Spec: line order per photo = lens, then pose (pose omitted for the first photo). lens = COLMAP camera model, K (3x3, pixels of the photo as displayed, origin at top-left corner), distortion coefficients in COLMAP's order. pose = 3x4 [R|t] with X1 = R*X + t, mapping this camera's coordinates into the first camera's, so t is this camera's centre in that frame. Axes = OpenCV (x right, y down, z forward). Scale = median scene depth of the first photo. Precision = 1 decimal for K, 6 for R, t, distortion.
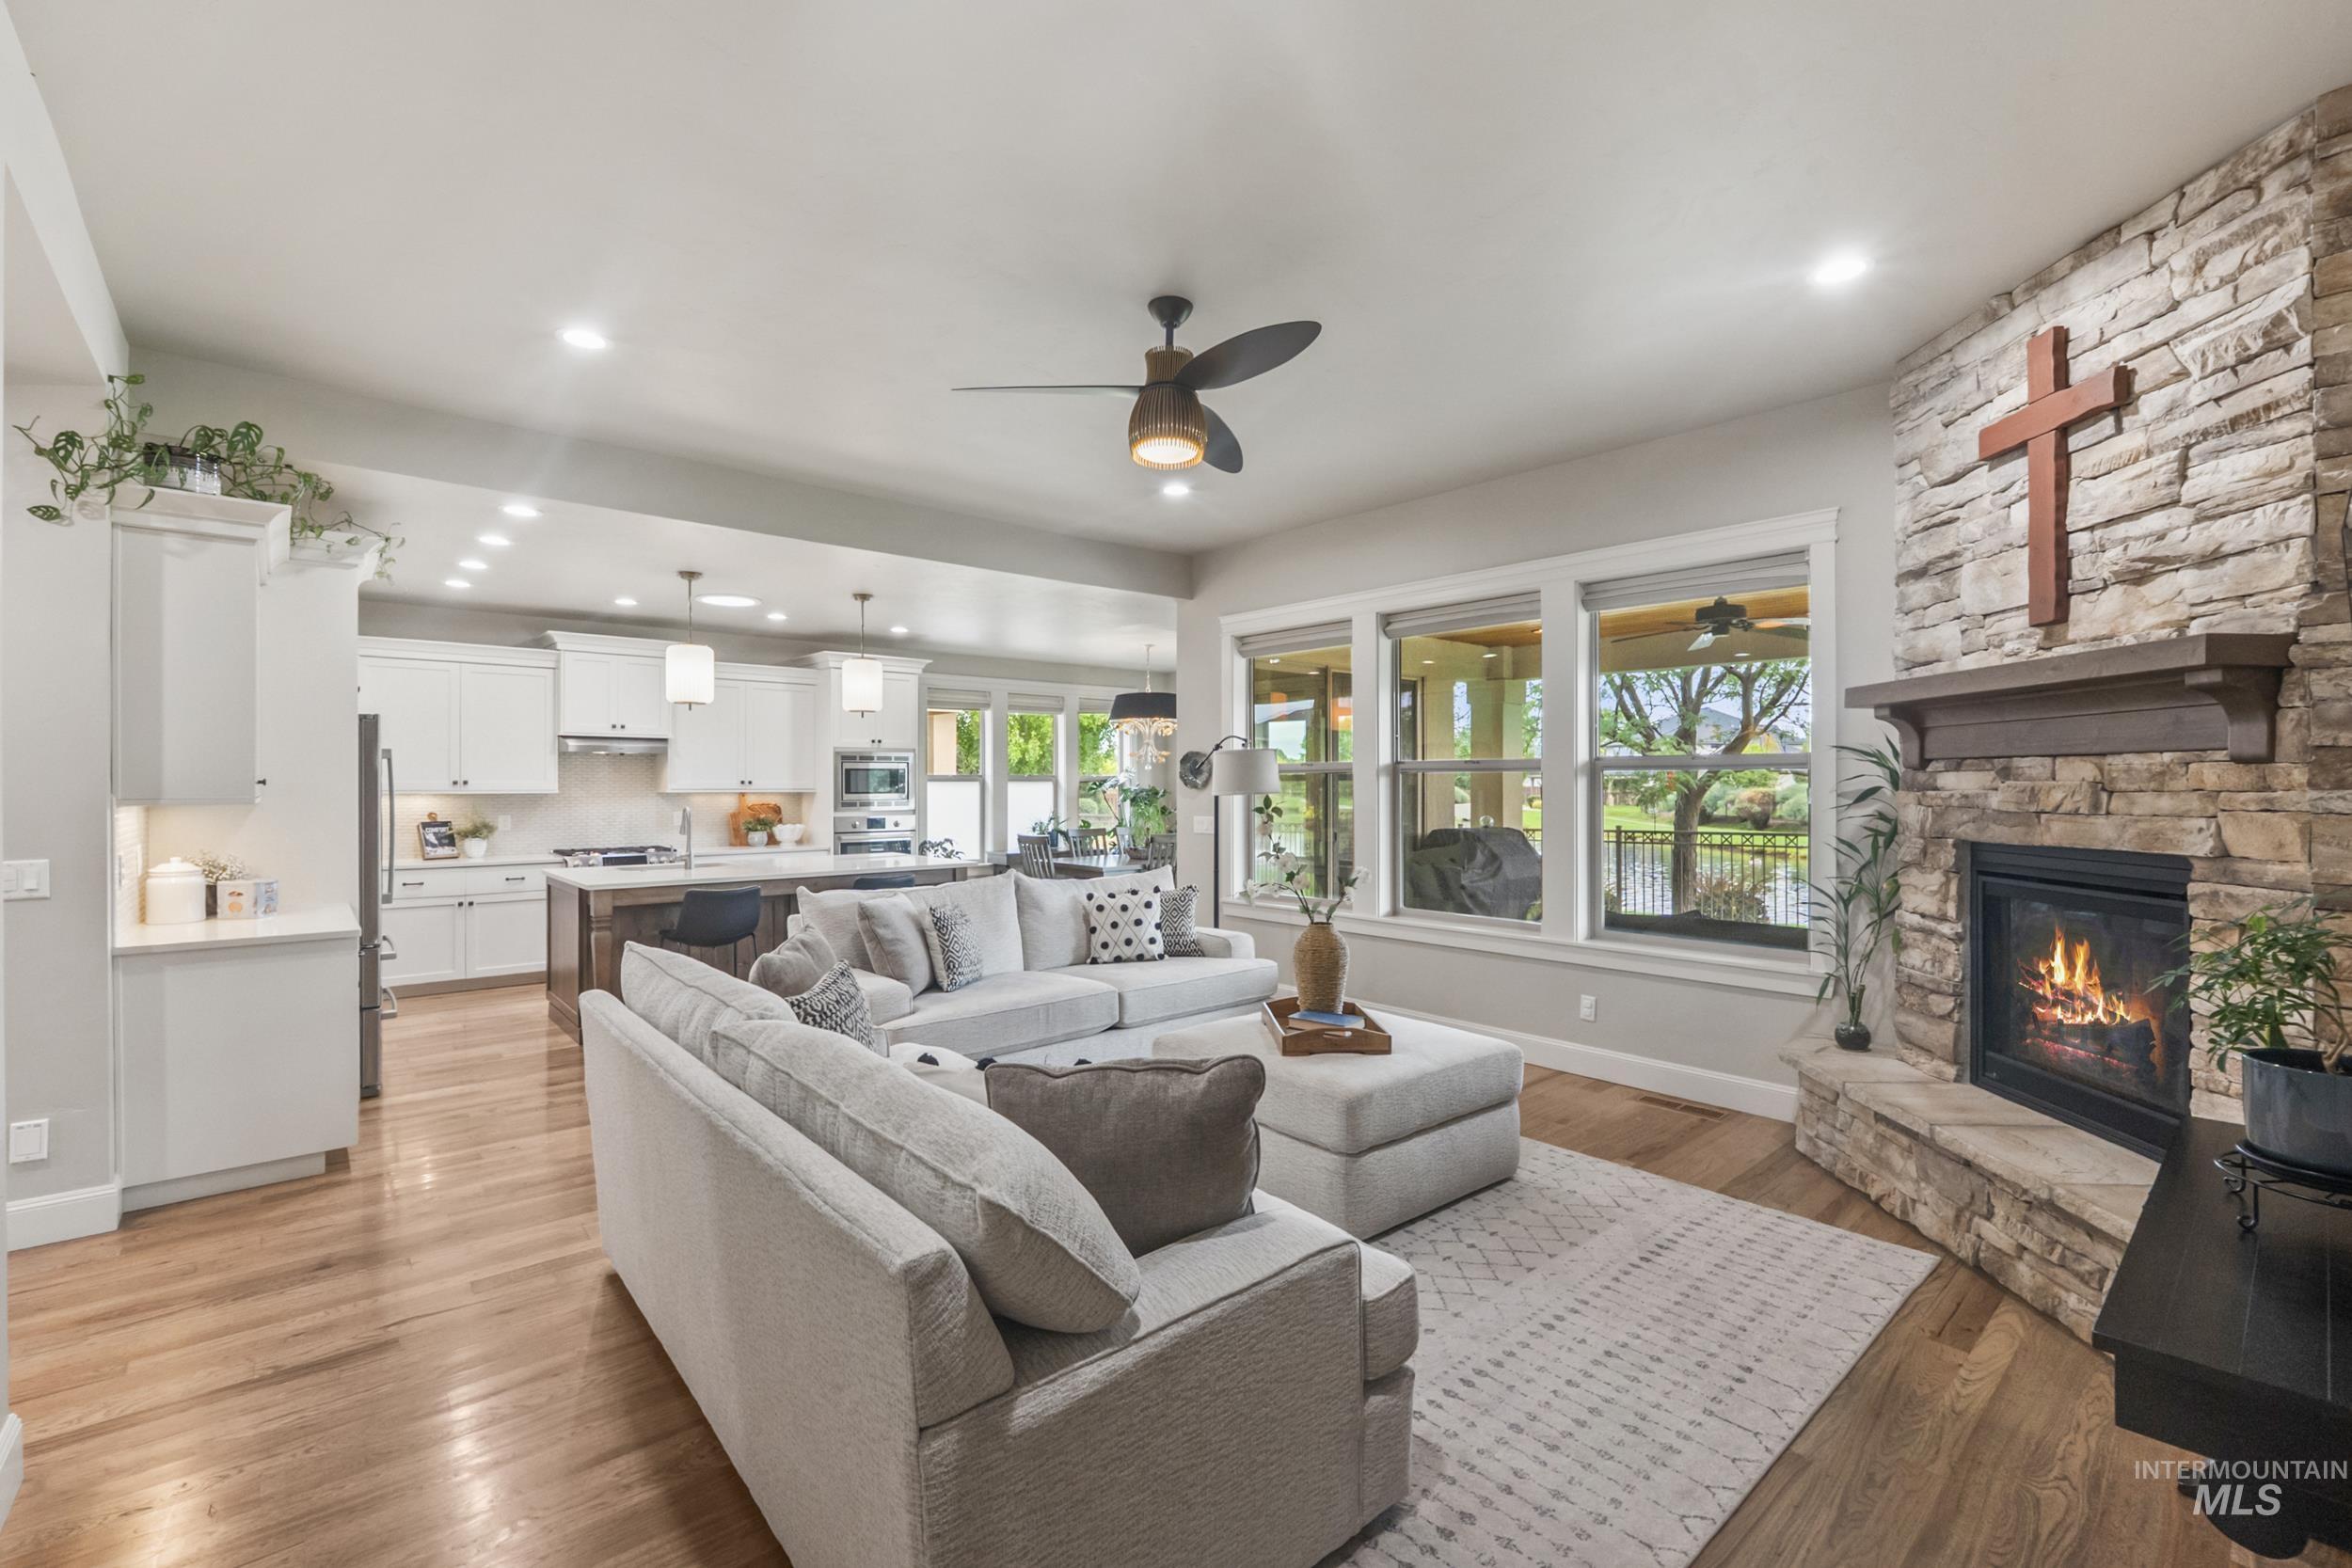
lens RADIAL K [[1007.2, 0, 1183.4], [0, 1007.2, 781.8], [0, 0, 1]] dist [-0.003719, -0.000458]
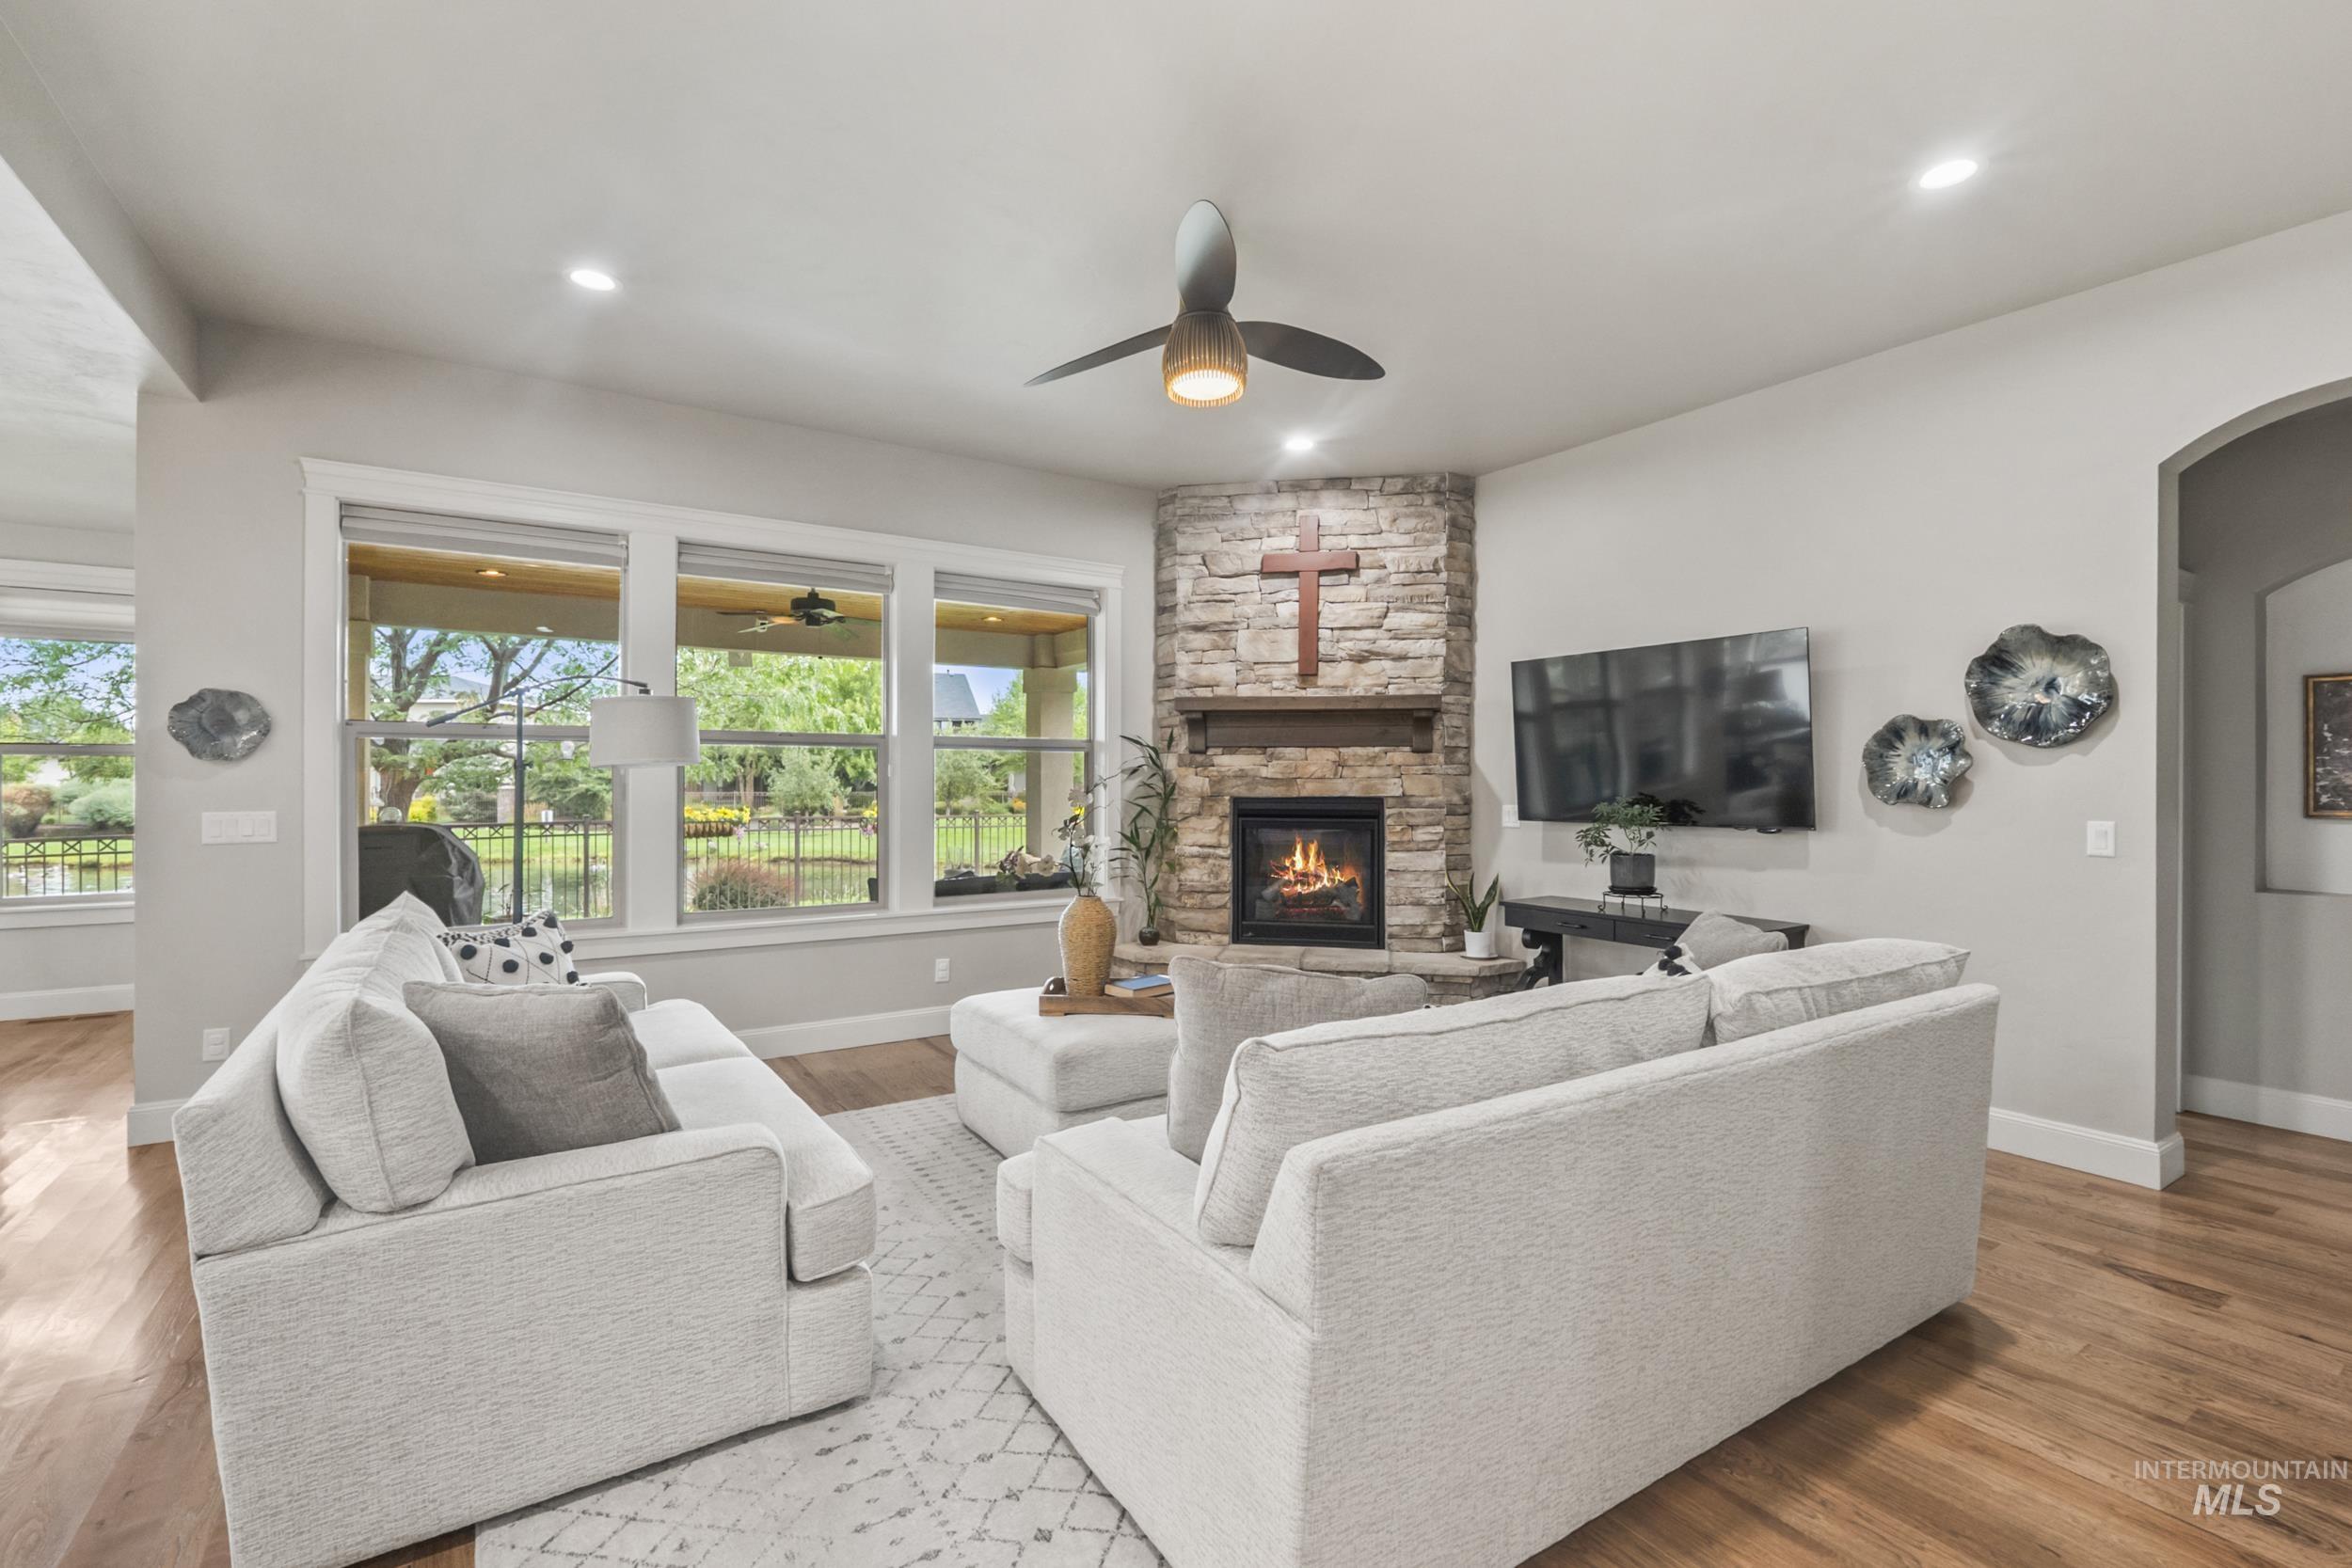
lens RADIAL K [[1040.4, 0, 1176.0], [0, 1040.4, 784.0], [0, 0, 1]] dist [-0.004695, -0.001025]
pose [[0.148306, -0.001512, 0.988940, -0.970295], [-0.003913, 0.999990, 0.002115, 0.035590], [-0.988934, -0.004183, 0.148298, 0.881621]]
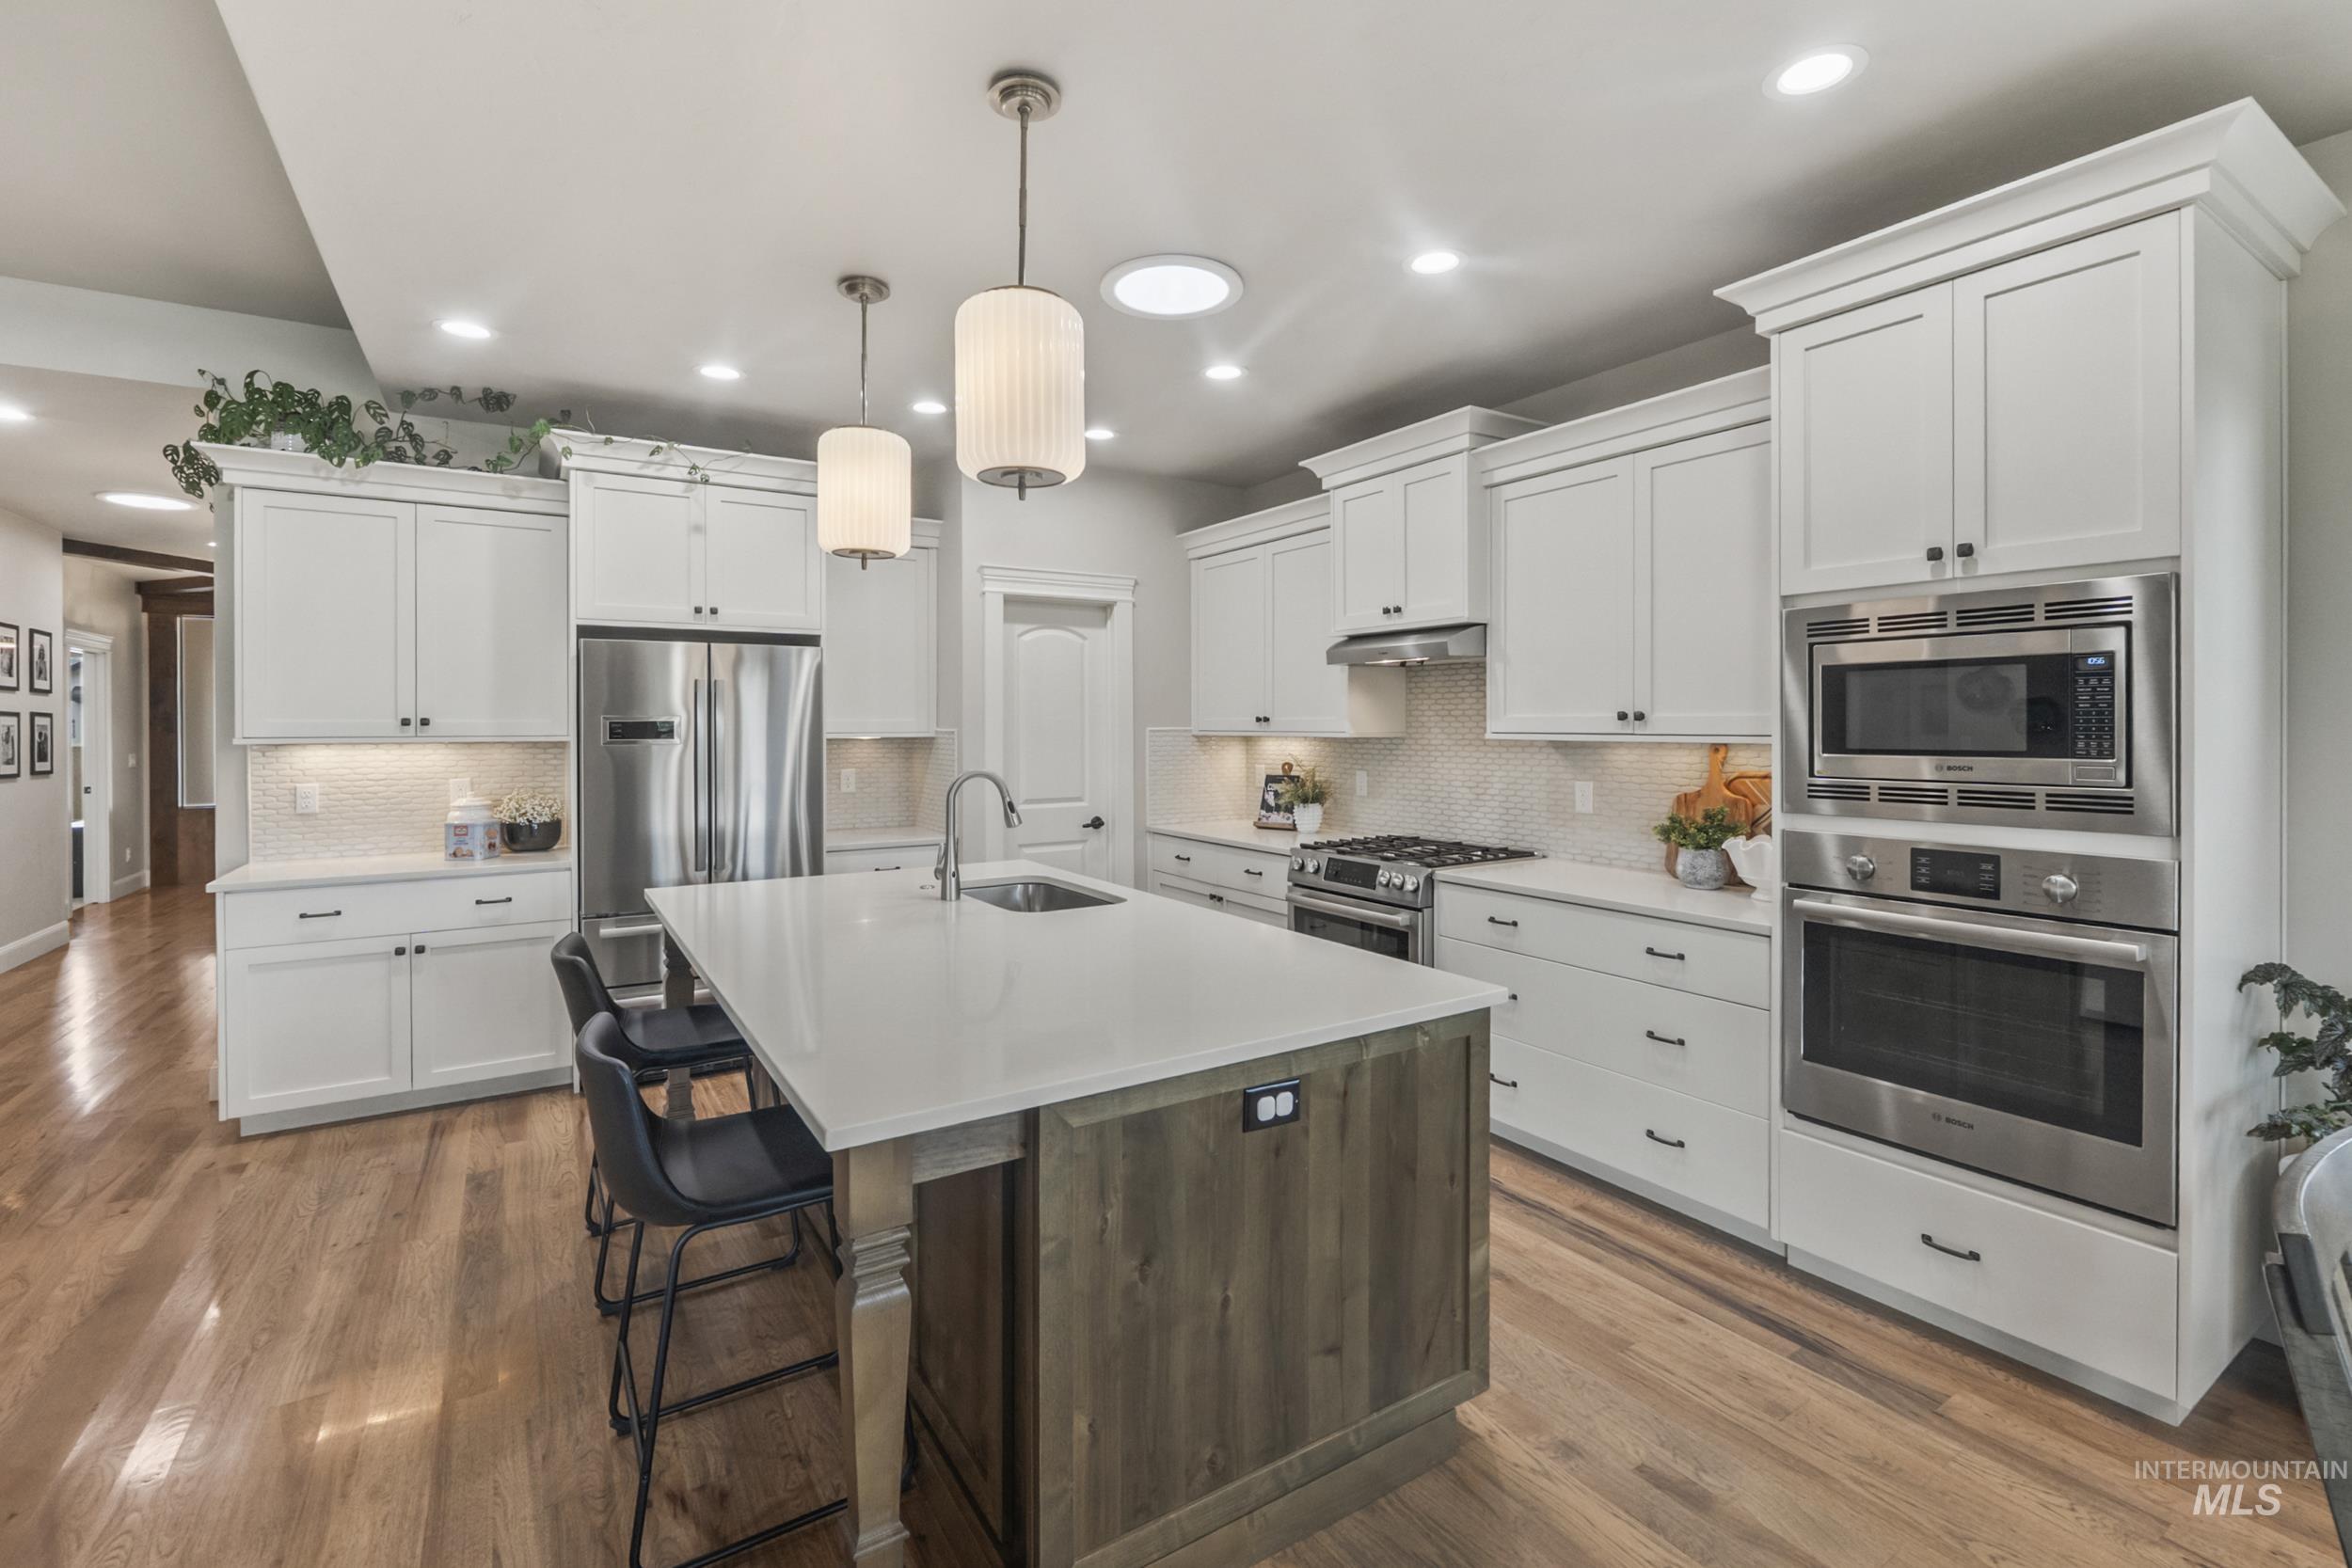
lens RADIAL K [[1035.7, 0, 1183.2], [0, 1035.7, 728.0], [0, 0, 1]] dist [-0.003751, -0.000548]
pose [[-0.153505, 0.006187, -0.988128, -0.042497], [0.004813, 0.999973, 0.005514, 0.004982], [0.988136, -0.003910, -0.153531, 2.274084]]
